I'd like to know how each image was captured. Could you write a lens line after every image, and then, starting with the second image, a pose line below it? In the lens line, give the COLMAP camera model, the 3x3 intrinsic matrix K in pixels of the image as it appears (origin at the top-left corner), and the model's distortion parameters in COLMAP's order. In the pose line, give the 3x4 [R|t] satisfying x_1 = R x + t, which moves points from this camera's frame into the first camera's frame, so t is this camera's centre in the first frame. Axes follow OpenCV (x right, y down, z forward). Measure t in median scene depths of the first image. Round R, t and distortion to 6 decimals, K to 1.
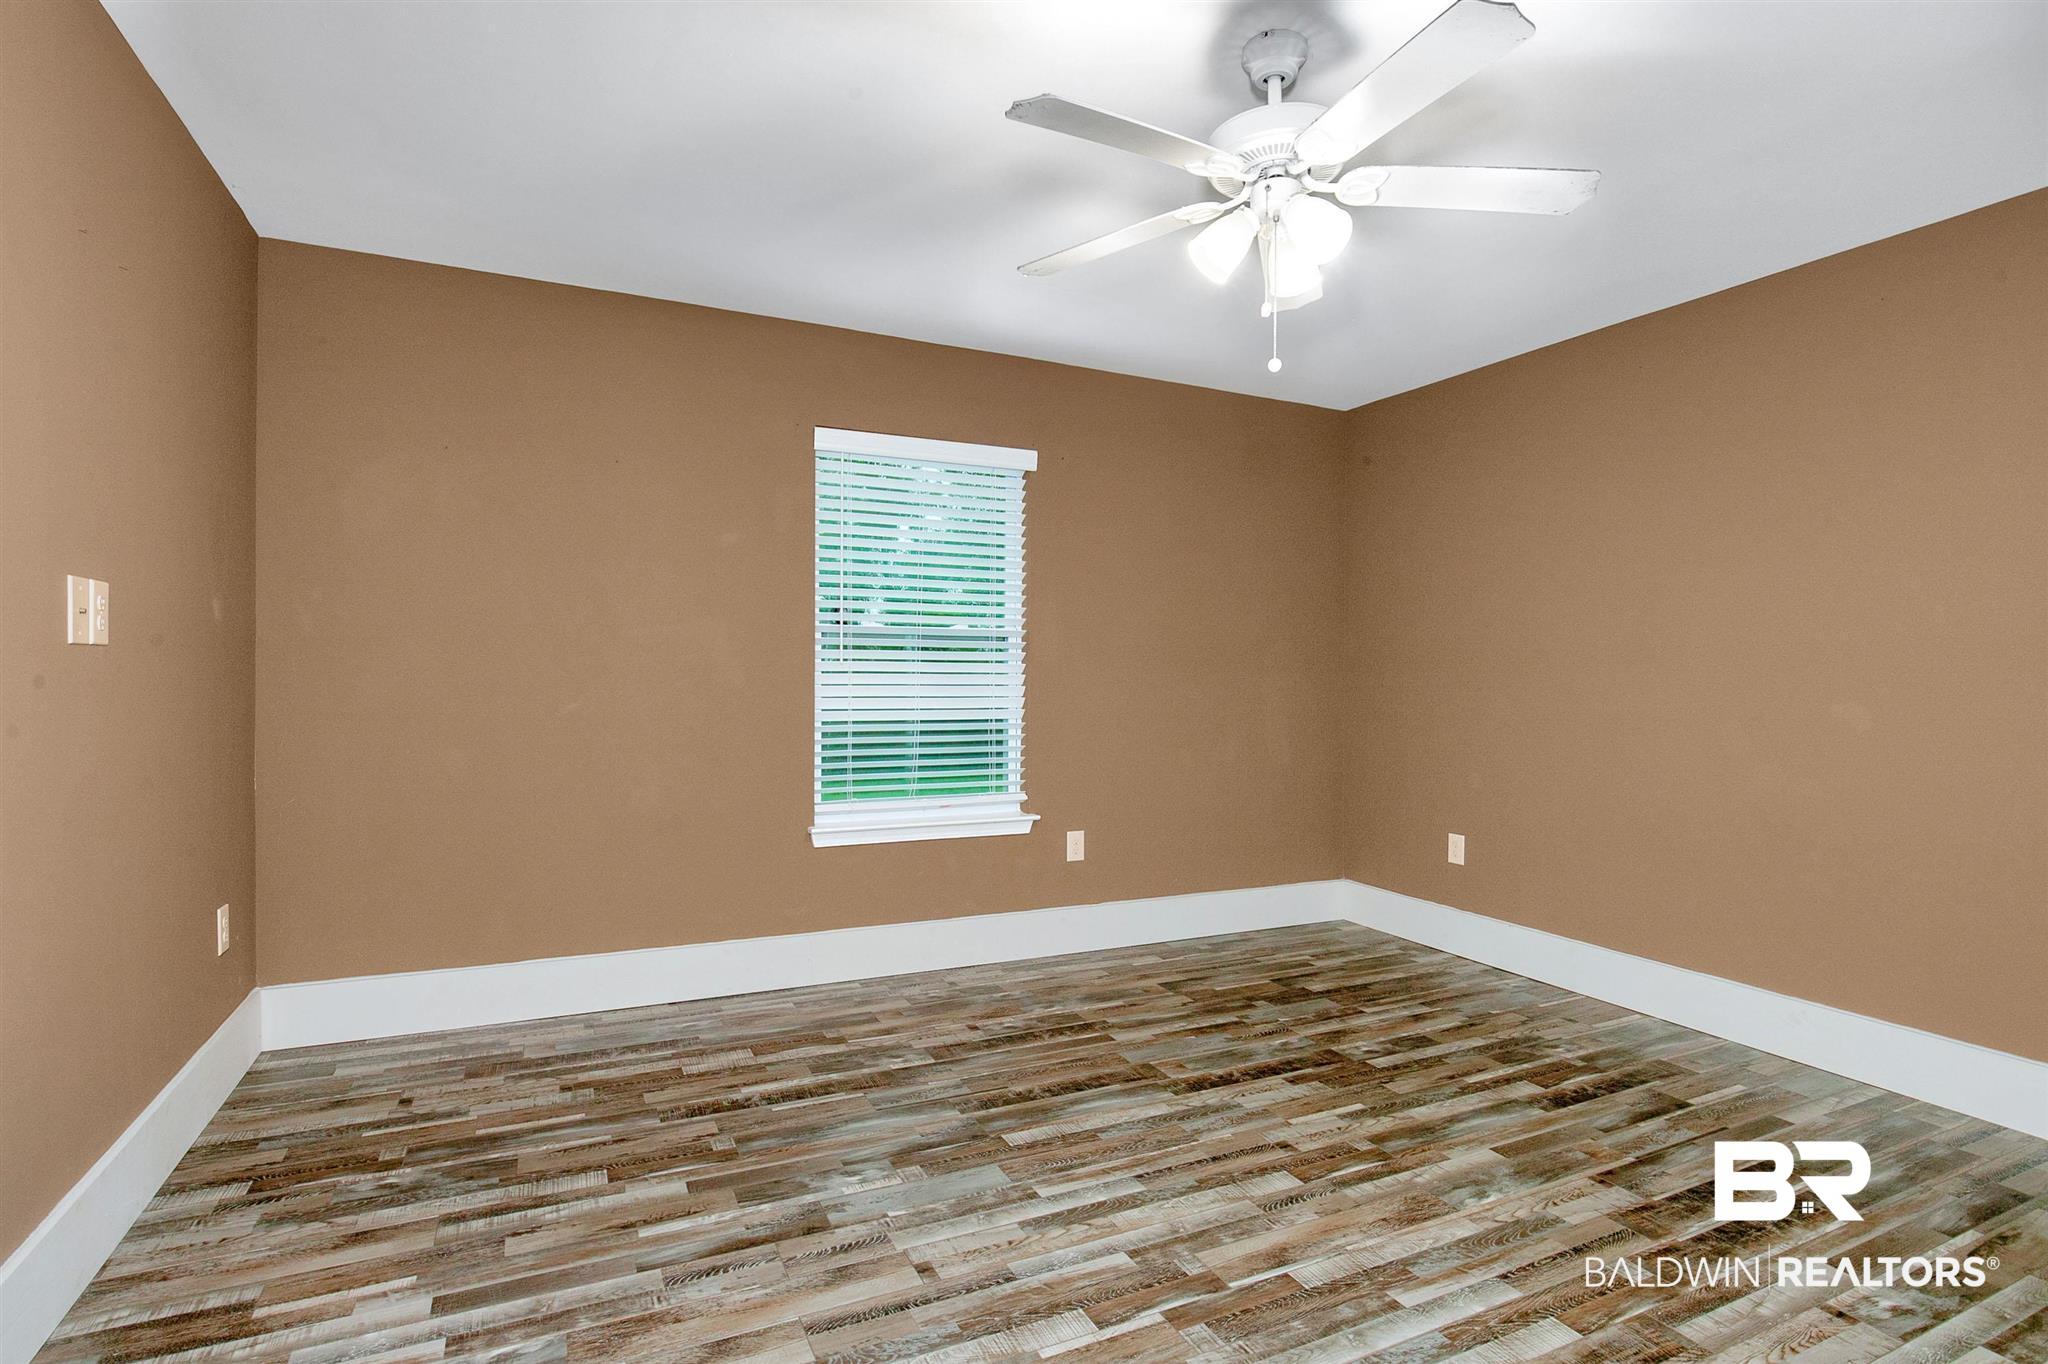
lens RADIAL K [[987.4, 0, 1026.6], [0, 987.4, 679.9], [0, 0, 1]] dist [-0.003175, 0.000504]
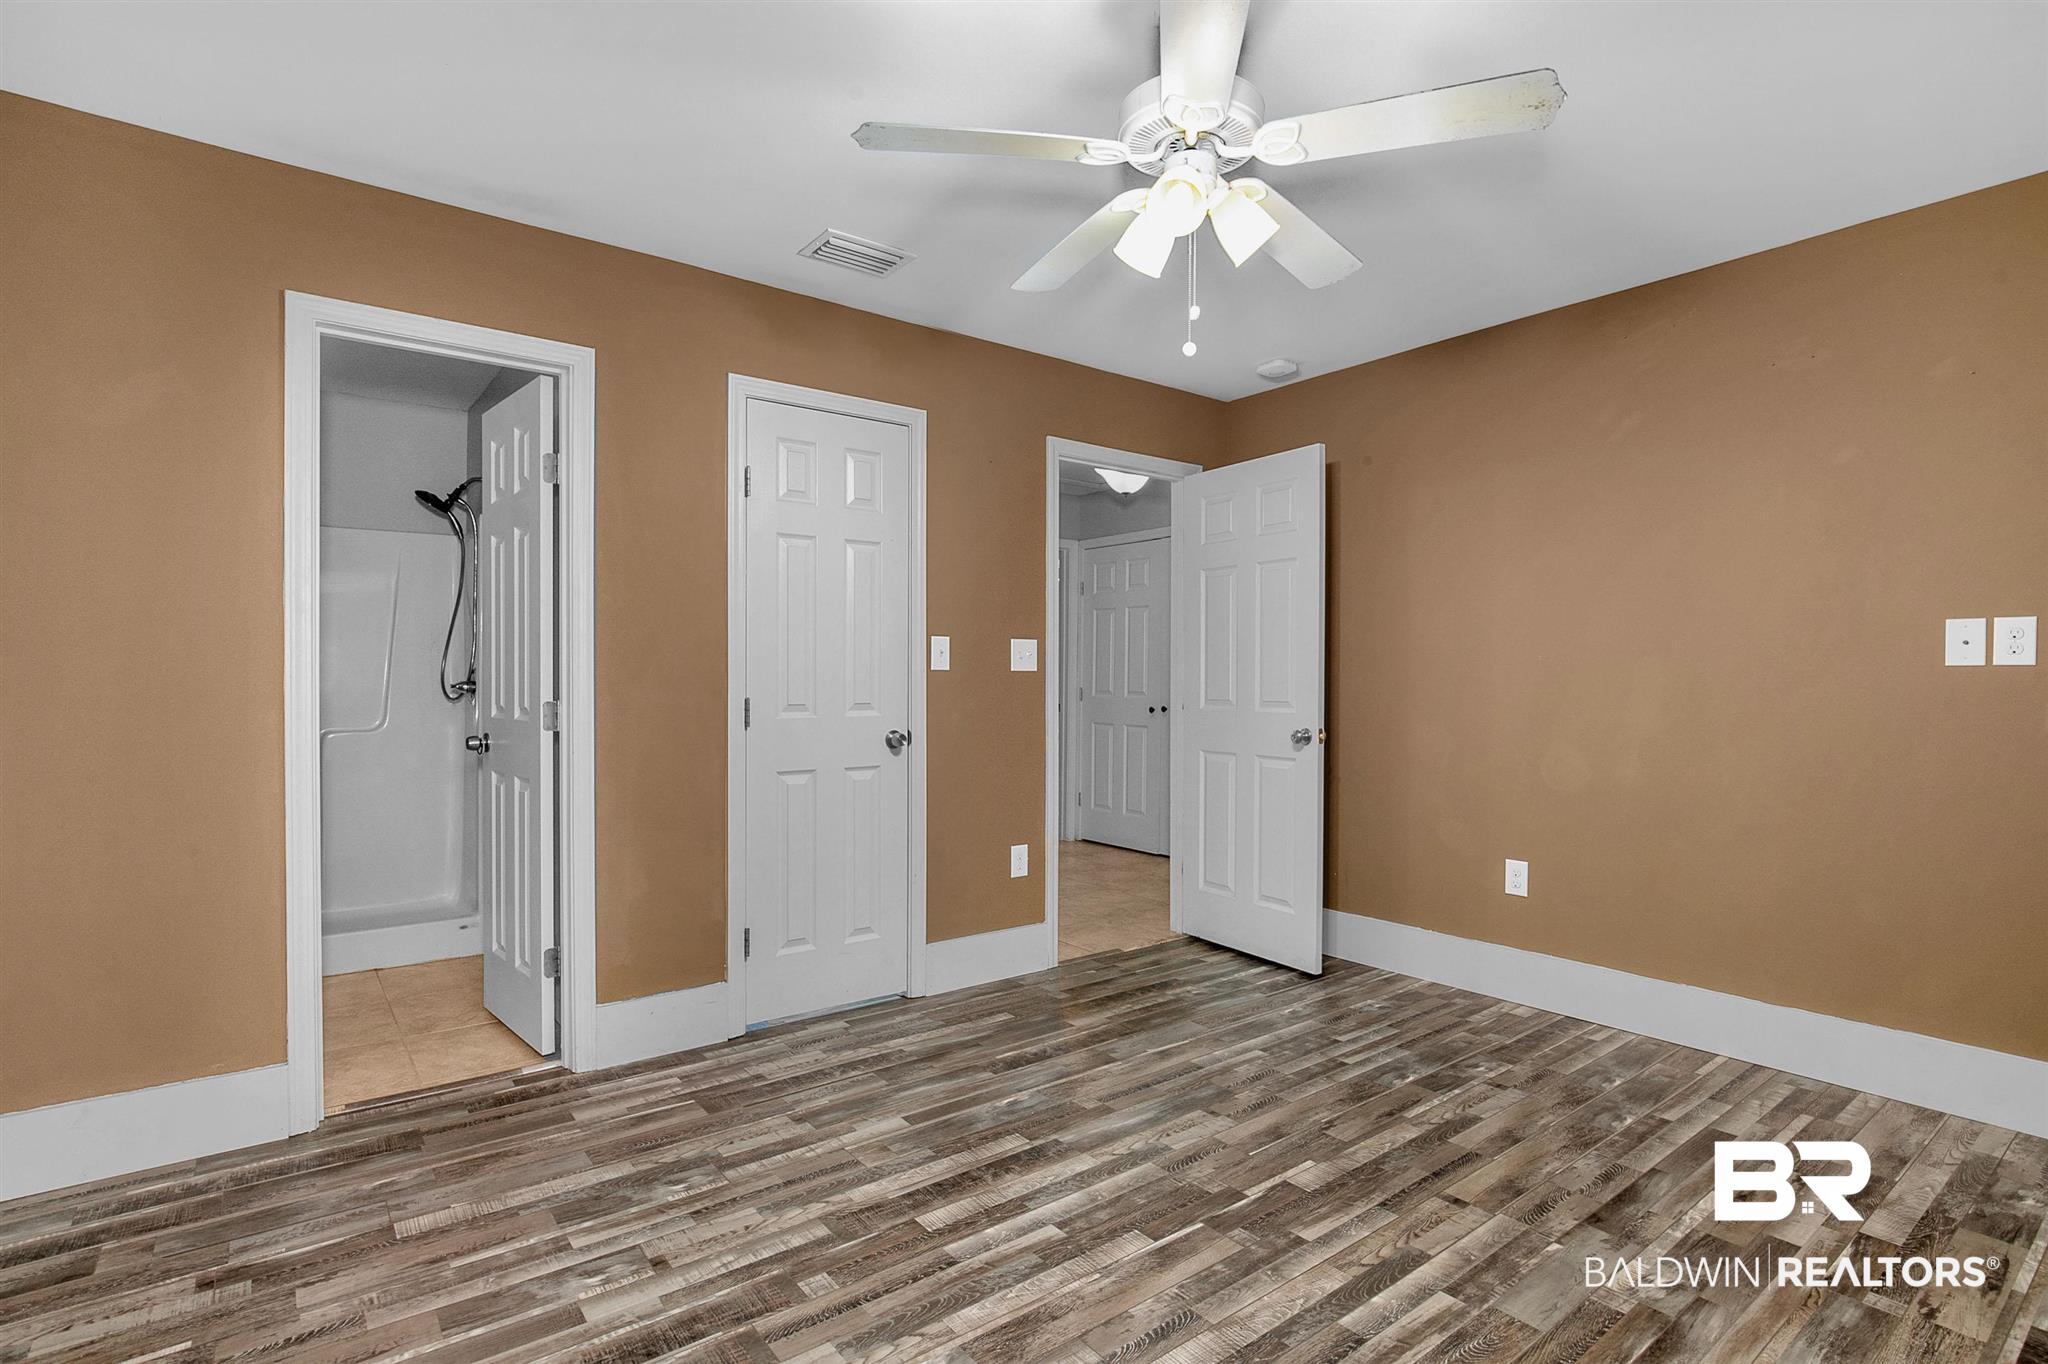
lens RADIAL K [[987.4, 0, 1024.8], [0, 987.4, 681.0], [0, 0, 1]] dist [-0.003175, 0.000504]
pose [[-0.977693, -0.015116, -0.209497, 0.627694], [-0.016533, 0.999851, 0.005014, -0.000769], [0.209390, 0.008366, -0.977797, 1.989687]]
